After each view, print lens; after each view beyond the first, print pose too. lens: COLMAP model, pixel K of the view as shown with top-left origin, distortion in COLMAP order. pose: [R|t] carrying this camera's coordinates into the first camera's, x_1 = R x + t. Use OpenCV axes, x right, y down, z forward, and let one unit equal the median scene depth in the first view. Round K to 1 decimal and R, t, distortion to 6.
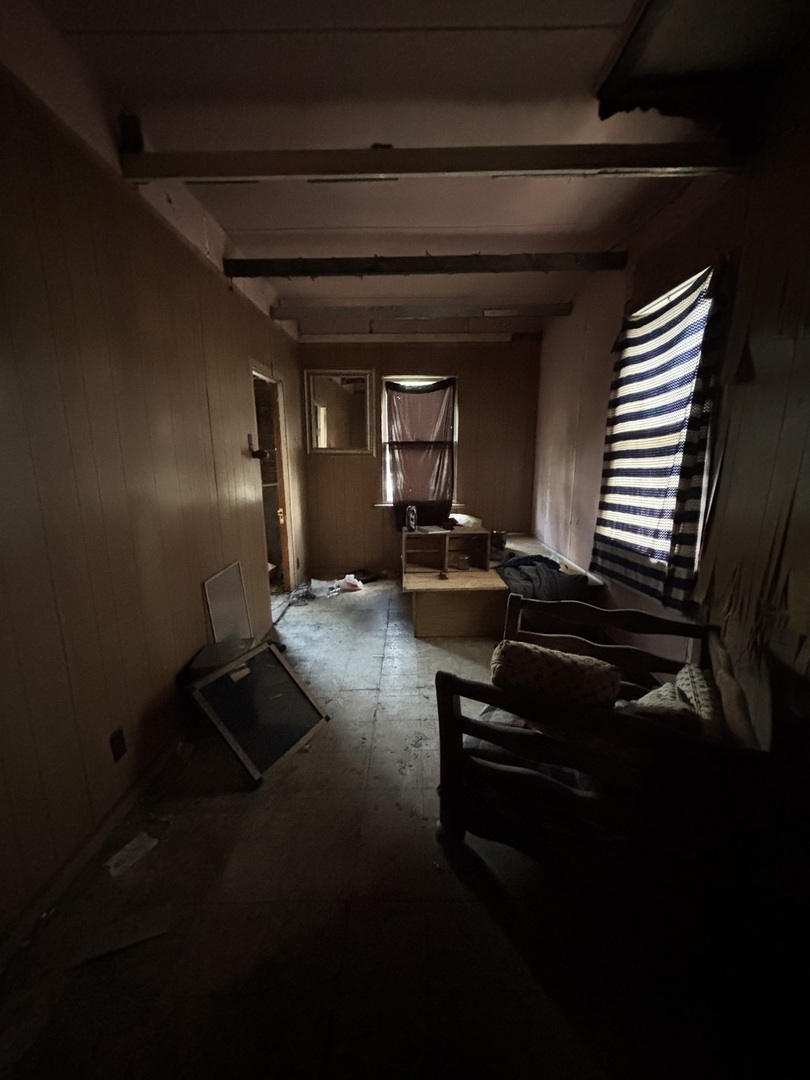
lens RADIAL K [[434.5, 0, 404.4], [0, 434.5, 543.3], [0, 0, 1]] dist [0.001706, 0.000246]
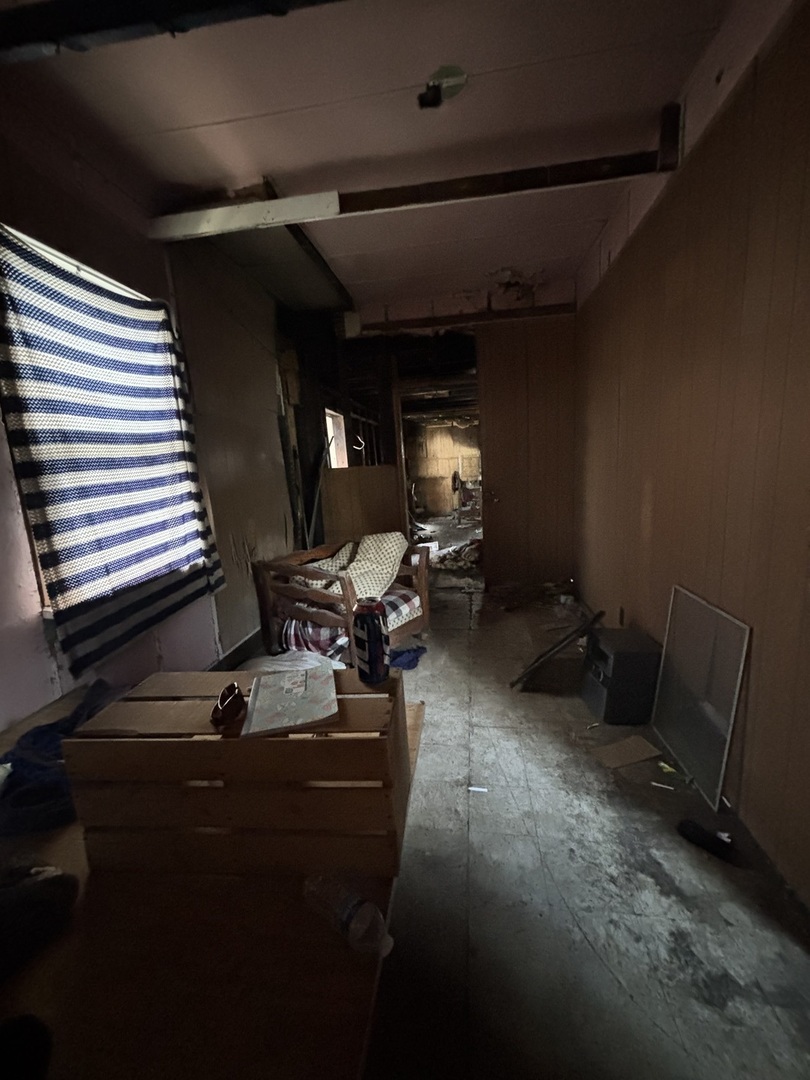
lens RADIAL K [[434.5, 0, 403.7], [0, 434.5, 543.1], [0, 0, 1]] dist [0.001706, 0.000246]
pose [[-0.987845, 0.036185, 0.151172, -0.075867], [0.090720, 0.923925, 0.371663, -0.317425], [-0.126222, 0.380860, -0.915977, 1.703222]]
